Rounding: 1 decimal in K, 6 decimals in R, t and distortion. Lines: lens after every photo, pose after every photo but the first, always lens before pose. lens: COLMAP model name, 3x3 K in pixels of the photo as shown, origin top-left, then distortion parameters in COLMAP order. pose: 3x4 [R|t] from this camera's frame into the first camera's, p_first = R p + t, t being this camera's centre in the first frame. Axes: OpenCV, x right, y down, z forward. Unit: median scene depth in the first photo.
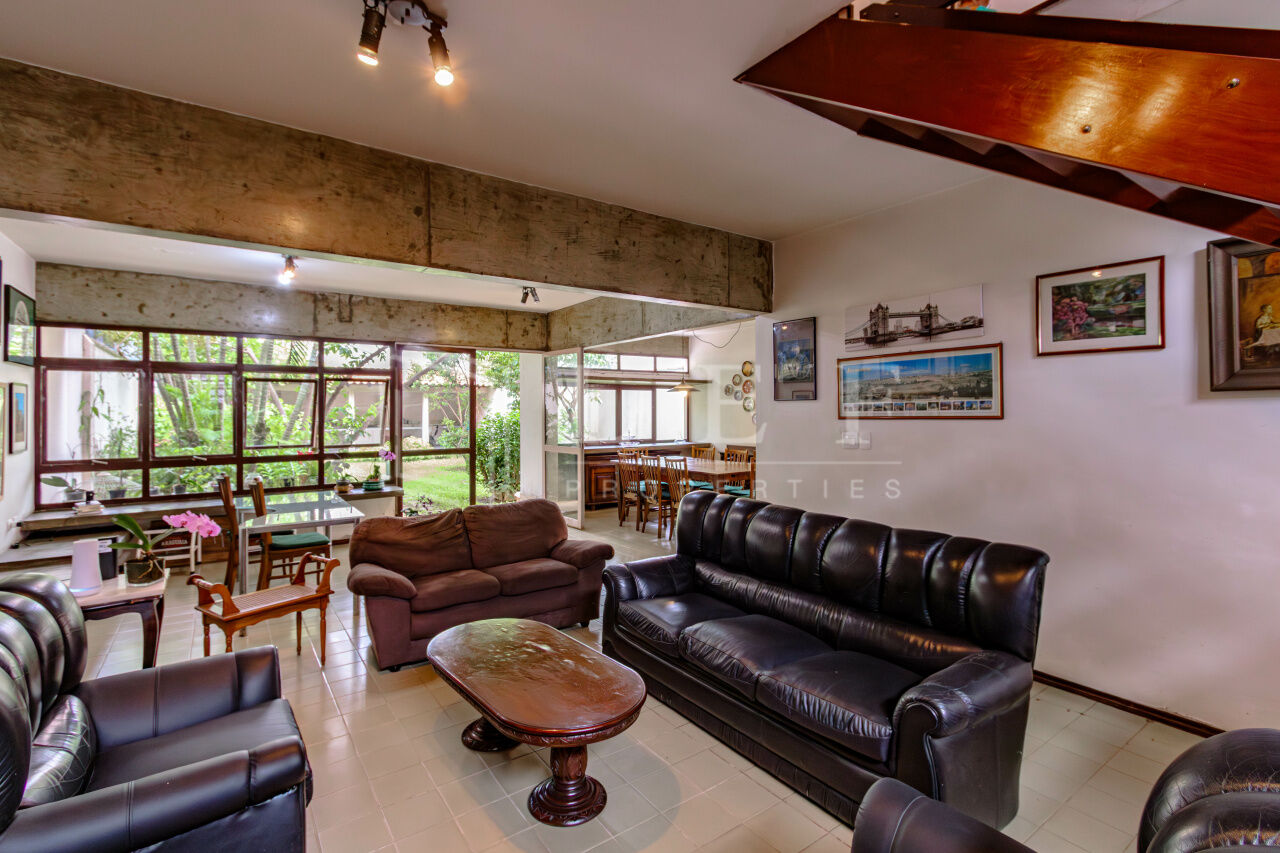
lens RADIAL K [[591.0, 0, 641.6], [0, 591.0, 416.3], [0, 0, 1]] dist [0.009378, -0.000131]
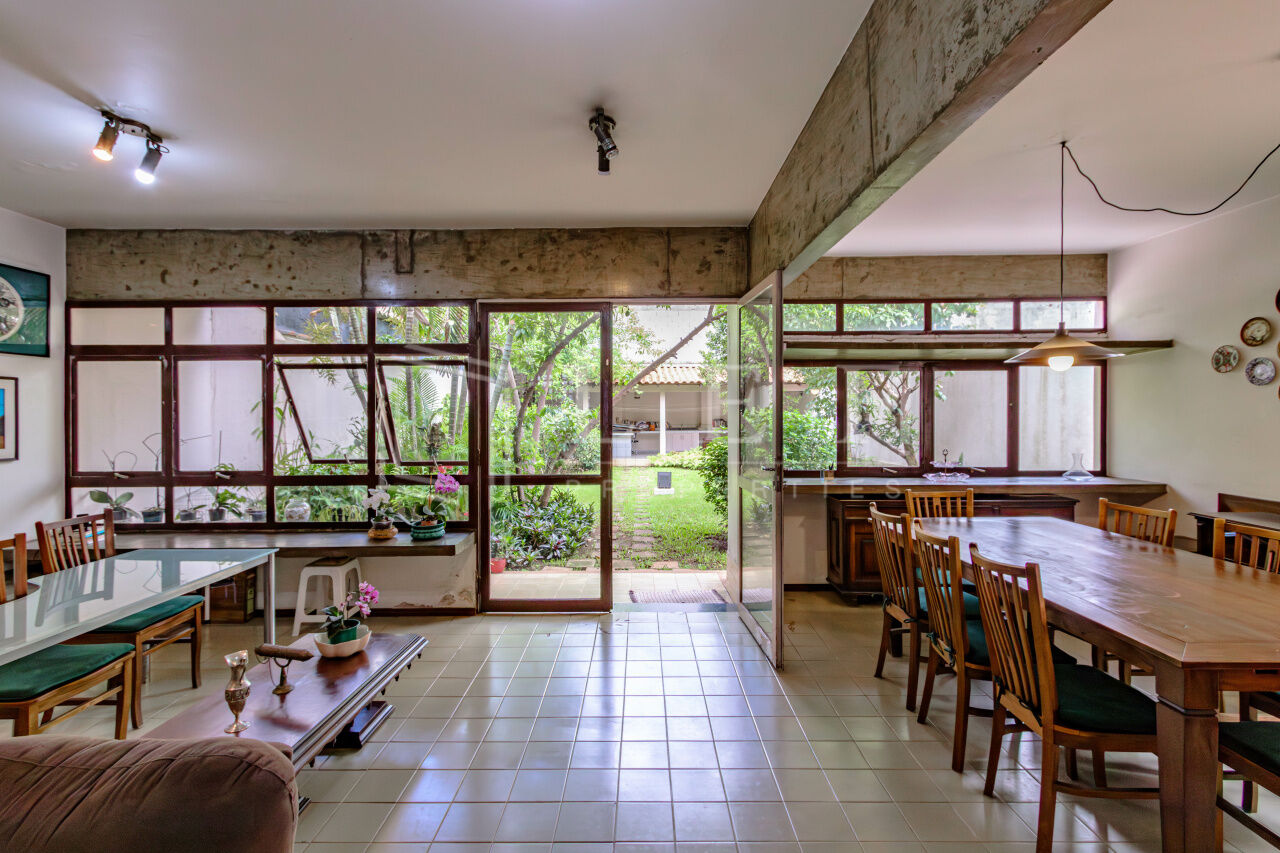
lens RADIAL K [[591.0, 0, 634.7], [0, 591.0, 420.7], [0, 0, 1]] dist [0.009378, -0.000131]
pose [[0.811549, 0.008096, -0.584228, 0.084995], [-0.005435, 0.999965, 0.006307, -0.004096], [0.584258, -0.001943, 0.811565, 0.641787]]
